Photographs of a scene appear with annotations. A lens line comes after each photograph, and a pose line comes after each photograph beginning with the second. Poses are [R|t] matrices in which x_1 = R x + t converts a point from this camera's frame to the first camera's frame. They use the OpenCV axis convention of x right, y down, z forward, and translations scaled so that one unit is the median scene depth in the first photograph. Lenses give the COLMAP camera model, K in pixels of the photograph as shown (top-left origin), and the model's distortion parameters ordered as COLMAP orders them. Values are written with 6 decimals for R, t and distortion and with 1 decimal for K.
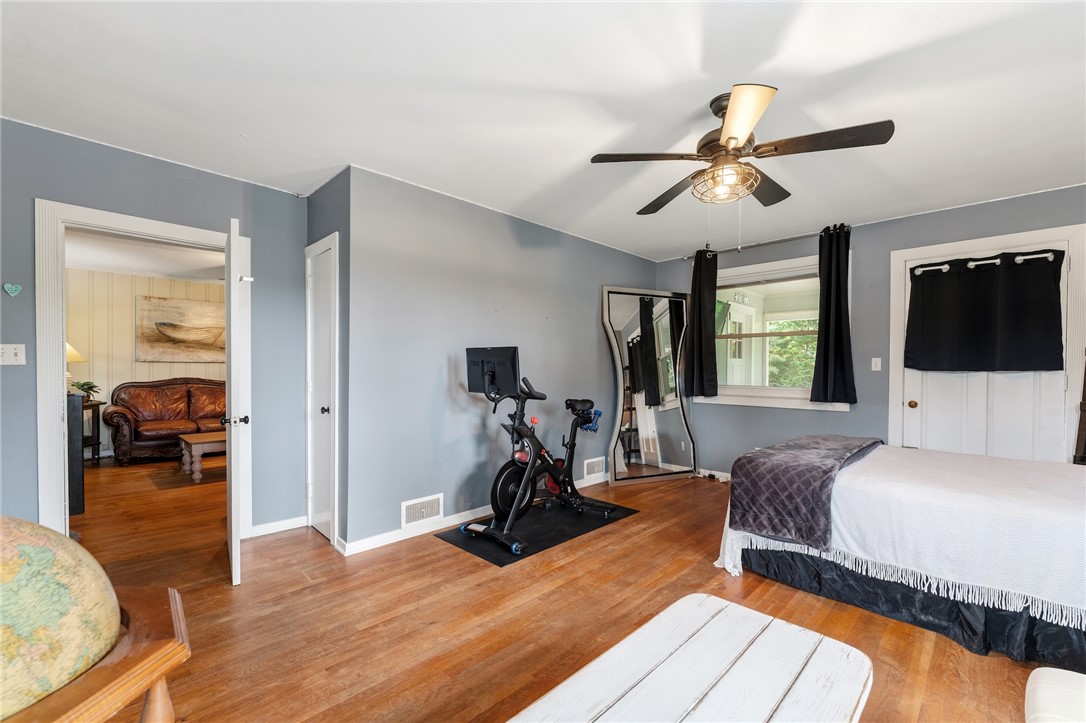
lens RADIAL K [[453.2, 0, 546.2], [0, 453.2, 377.5], [0, 0, 1]] dist [-0.000972, -0.000147]
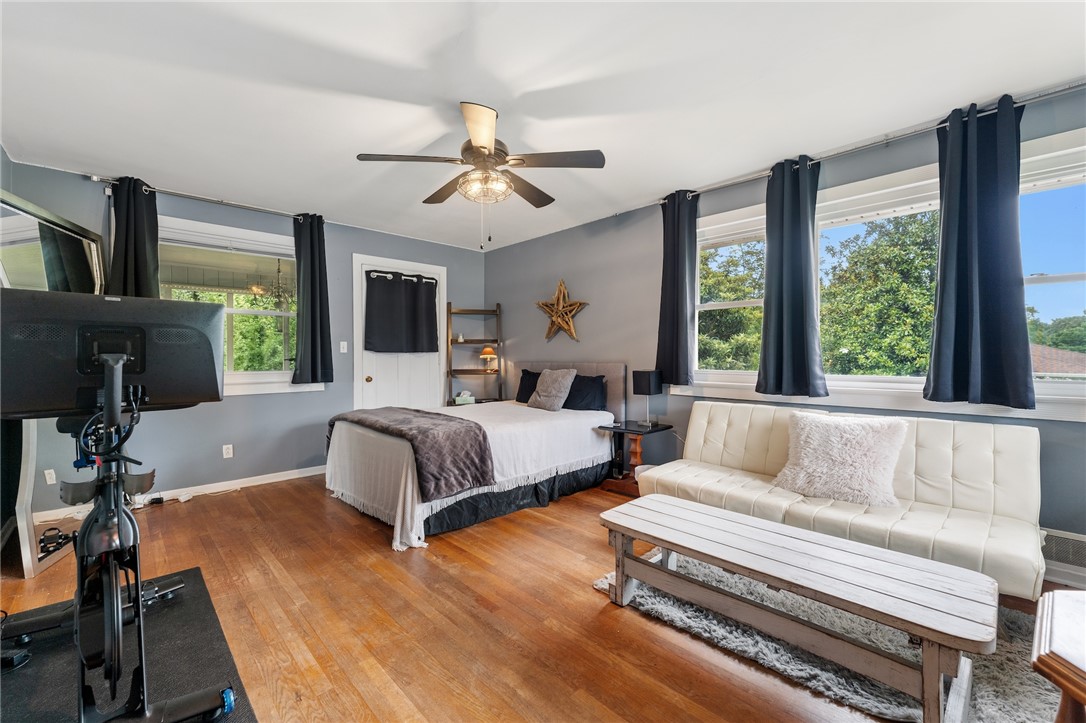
lens RADIAL K [[446.8, 0, 543.0], [0, 446.8, 361.5], [0, 0, 1]] dist [0.000506, 0.000052]
pose [[0.032325, -0.021095, 0.999255, -0.481575], [0.020921, 0.999572, 0.020425, -0.006202], [-0.999258, 0.020245, 0.032753, 0.546734]]
